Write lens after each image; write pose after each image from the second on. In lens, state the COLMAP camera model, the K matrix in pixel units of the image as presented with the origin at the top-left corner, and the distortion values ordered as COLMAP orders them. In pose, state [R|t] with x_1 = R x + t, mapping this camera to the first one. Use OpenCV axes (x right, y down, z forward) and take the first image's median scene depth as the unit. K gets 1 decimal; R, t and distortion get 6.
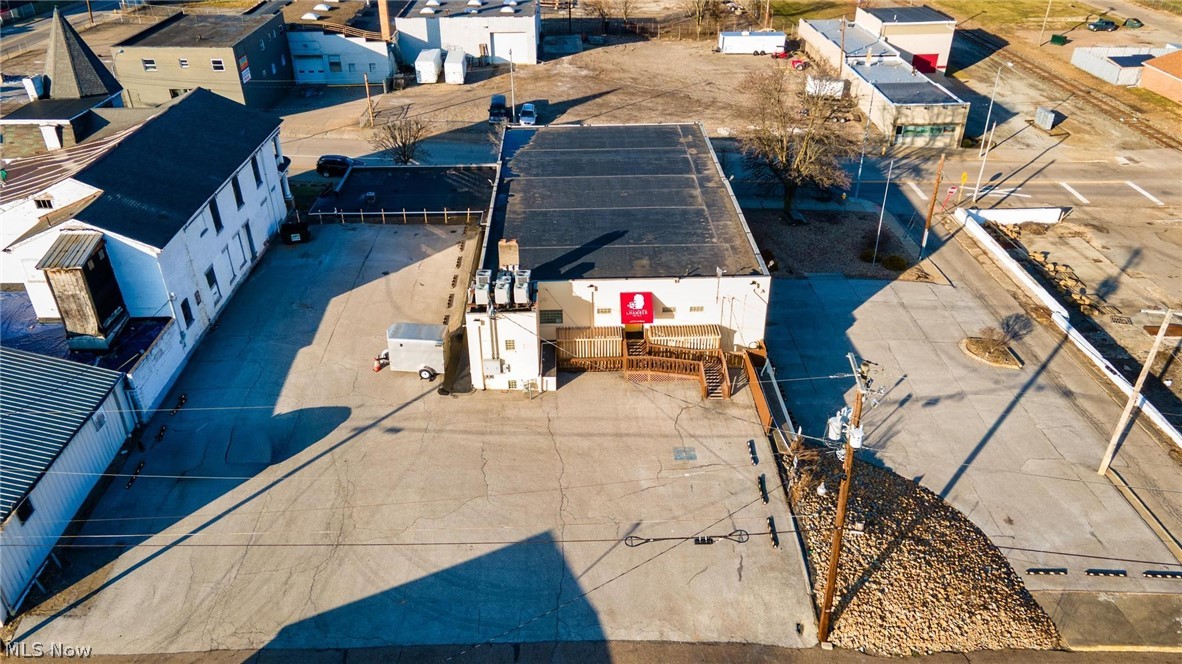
lens RADIAL K [[833.8, 0, 588.0], [0, 833.8, 336.6], [0, 0, 1]] dist [0.024642, 0.031550]
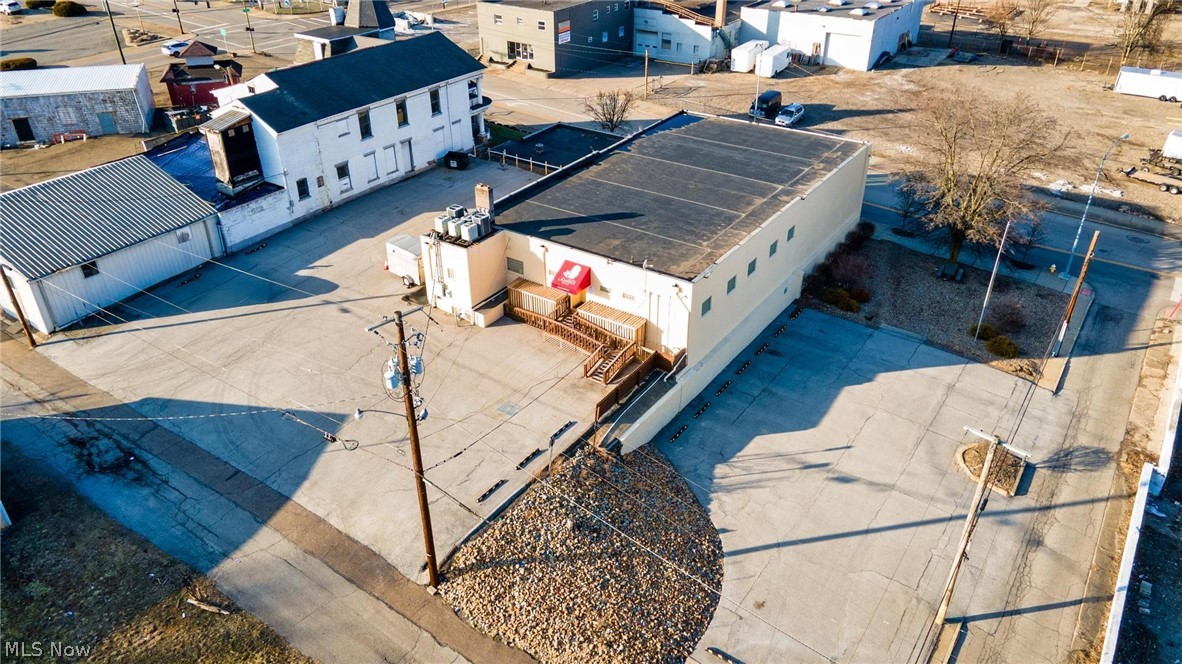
lens RADIAL K [[833.8, 0, 585.3], [0, 833.8, 329.3], [0, 0, 1]] dist [0.024642, 0.031550]
pose [[0.816682, 0.304046, -0.490497, 0.533341], [-0.306846, 0.948629, 0.077128, -0.051518], [0.488750, 0.087518, 0.868023, 0.095004]]
